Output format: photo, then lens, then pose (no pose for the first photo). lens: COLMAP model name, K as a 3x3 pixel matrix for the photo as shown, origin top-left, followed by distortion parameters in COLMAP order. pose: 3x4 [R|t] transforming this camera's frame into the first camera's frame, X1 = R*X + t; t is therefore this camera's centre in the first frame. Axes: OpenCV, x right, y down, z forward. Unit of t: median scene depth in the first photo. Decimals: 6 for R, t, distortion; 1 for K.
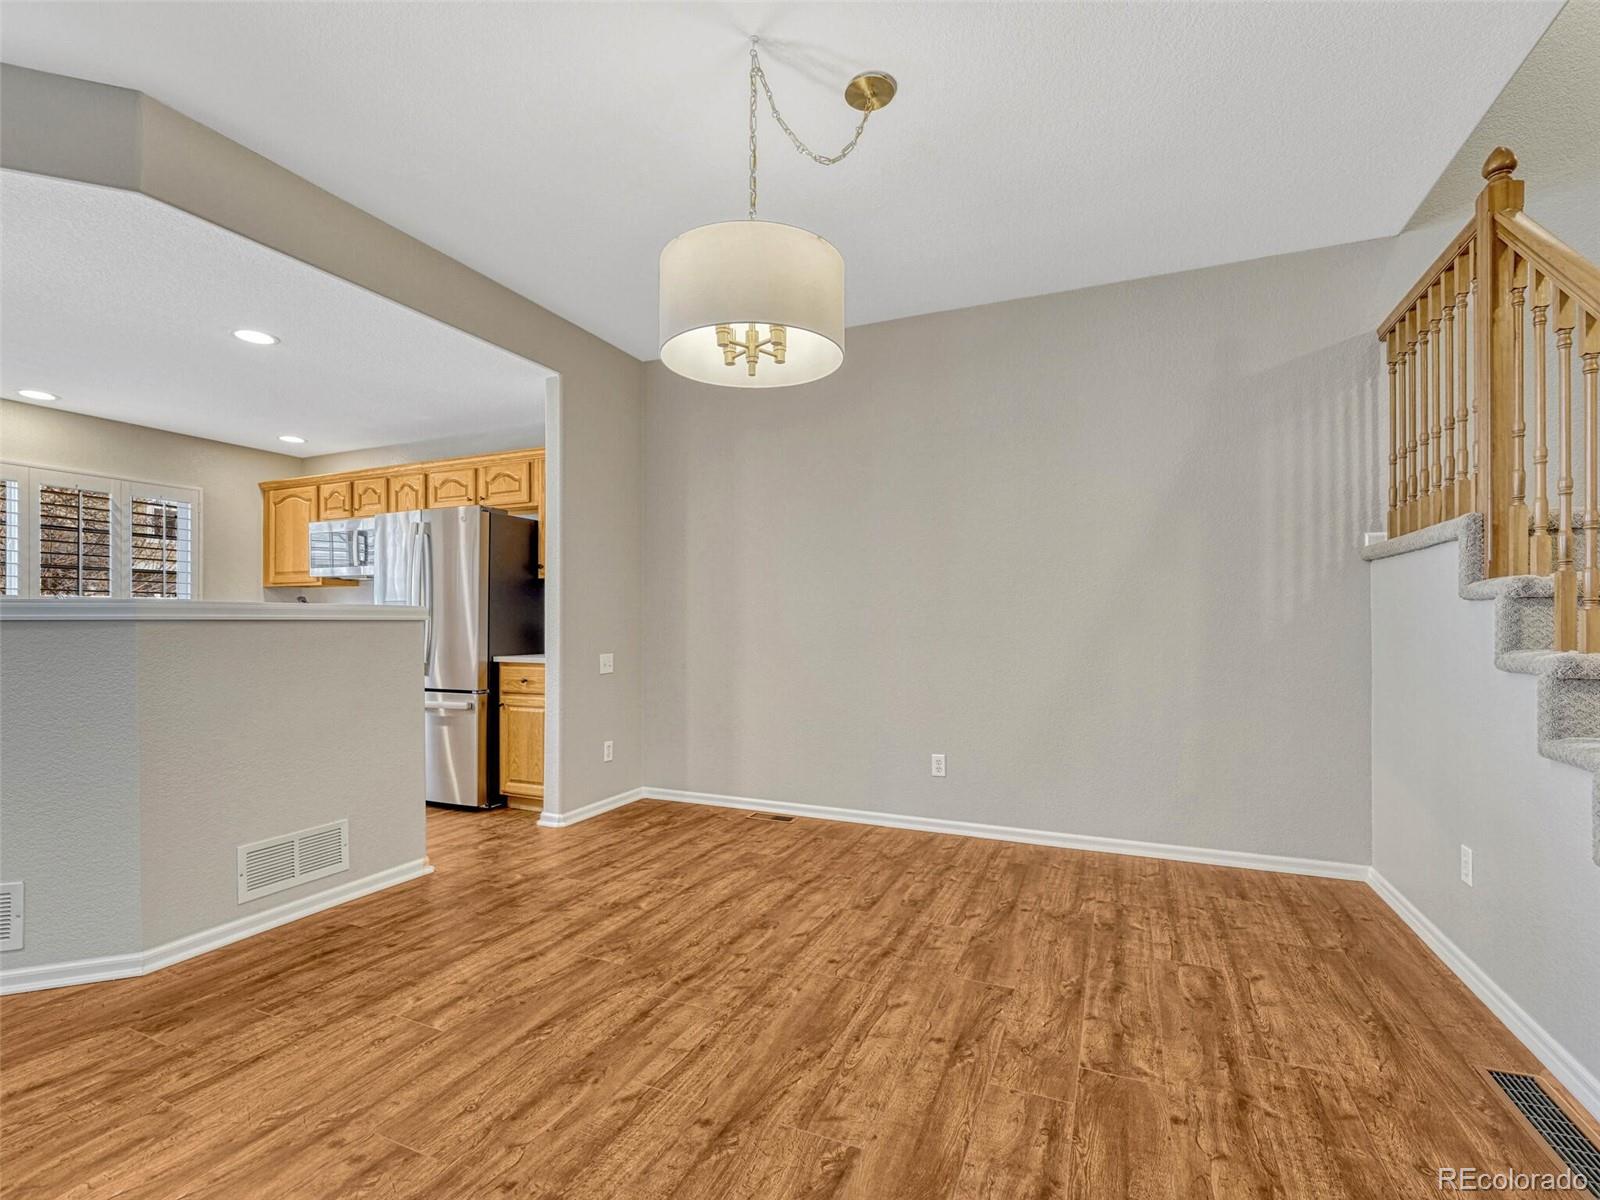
lens RADIAL K [[733.0, 0, 791.2], [0, 733.0, 622.1], [0, 0, 1]] dist [-0.011094, -0.000037]
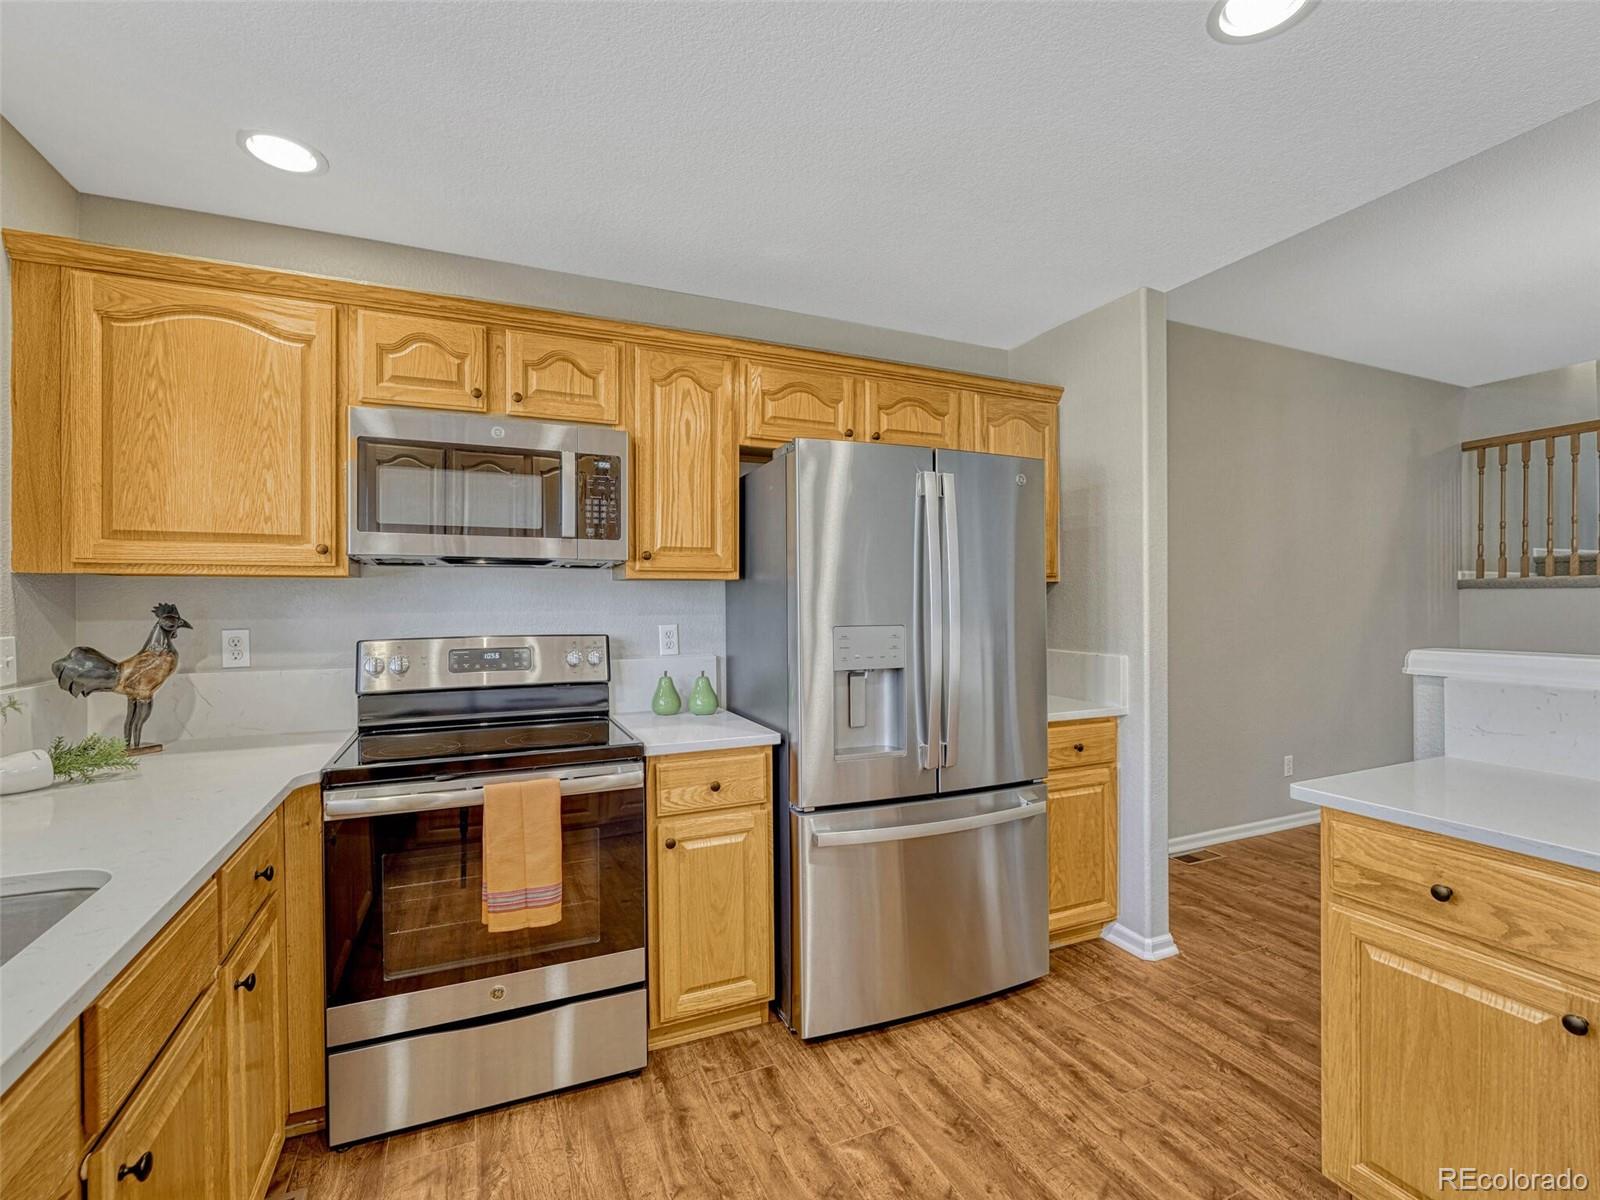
lens RADIAL K [[733.0, 0, 774.1], [0, 733.0, 598.3], [0, 0, 1]] dist [-0.011094, -0.000037]
pose [[0.669318, -0.001499, 0.742975, -1.471964], [0.005601, 0.999980, -0.003028, -0.070545], [-0.742955, 0.006188, 0.669313, 1.119884]]
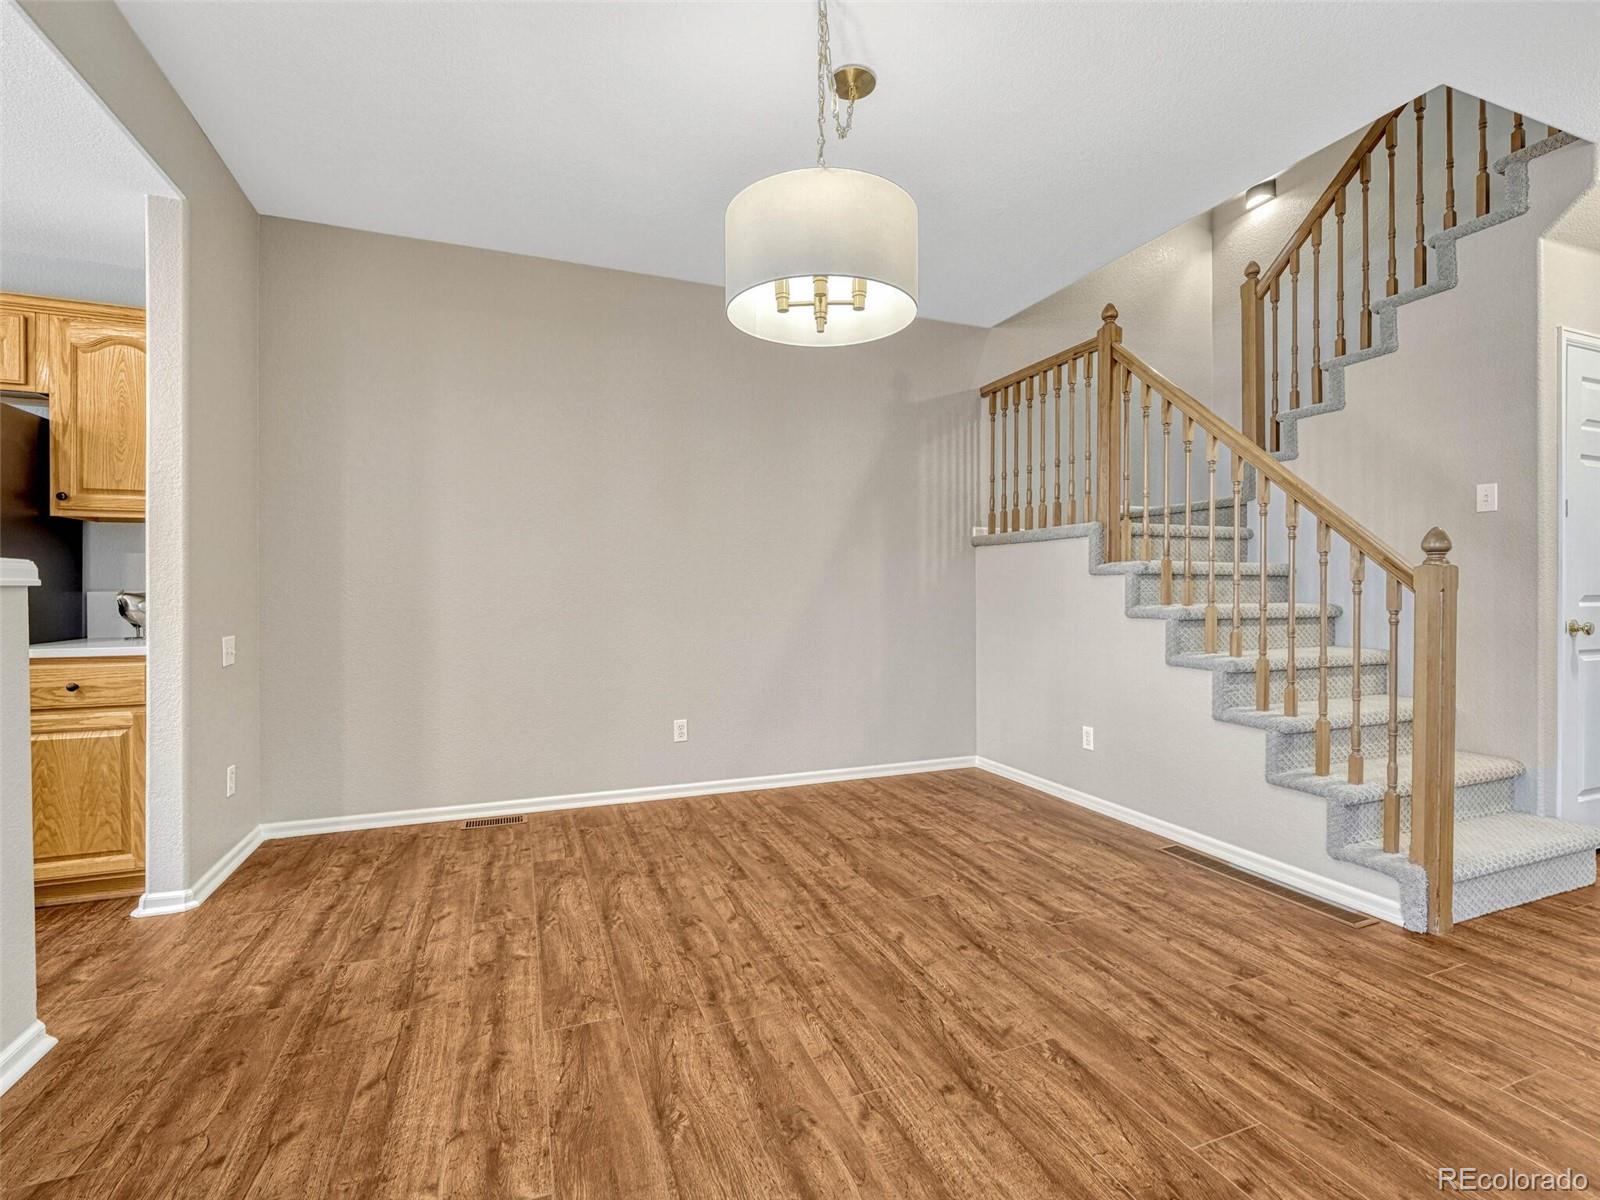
lens RADIAL K [[733.0, 0, 785.6], [0, 733.0, 589.9], [0, 0, 1]] dist [-0.011094, -0.000037]
pose [[0.704492, -0.002023, 0.709709, -0.544980], [-0.000667, 0.999994, 0.003512, -0.001473], [-0.709711, -0.002947, 0.704486, 0.252210]]
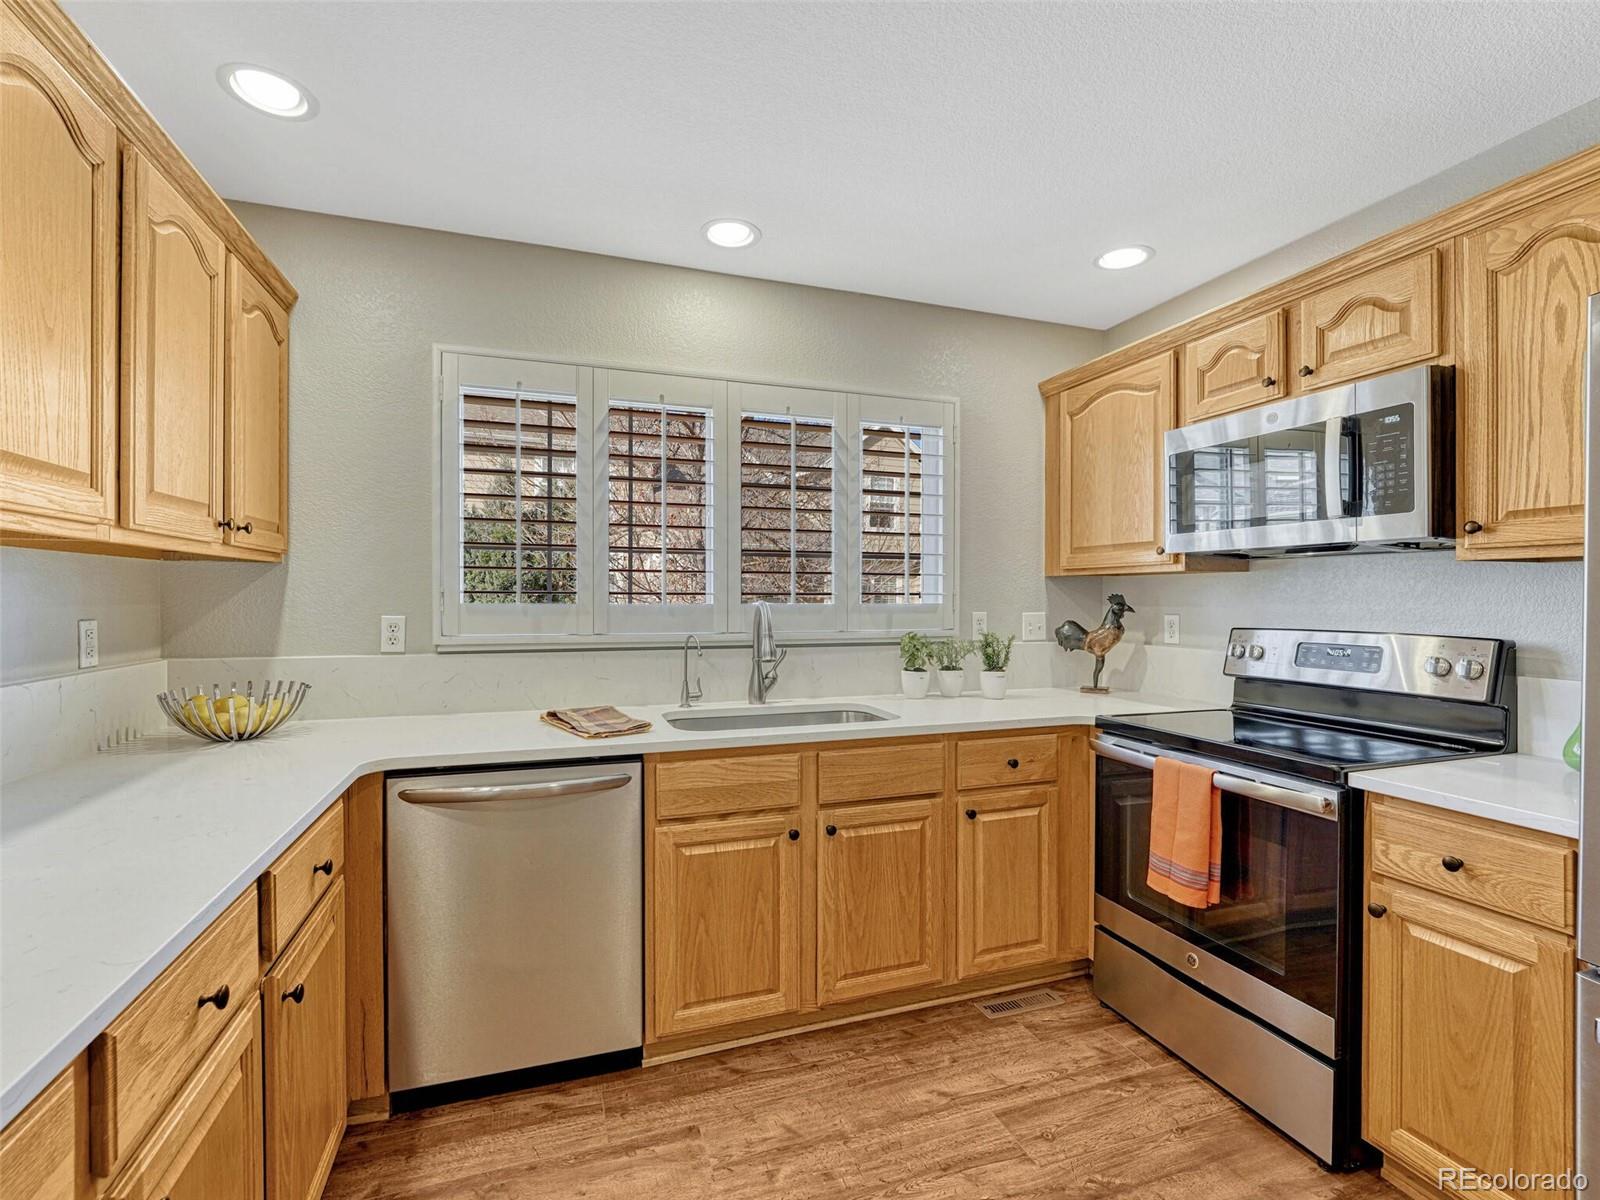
lens RADIAL K [[733.0, 0, 806.4], [0, 733.0, 599.1], [0, 0, 1]] dist [-0.011094, -0.000037]
pose [[0.696909, 0.003363, -0.717152, -0.921961], [-0.003999, 0.999992, 0.000803, -0.063221], [0.717149, 0.002308, 0.696917, 0.997931]]
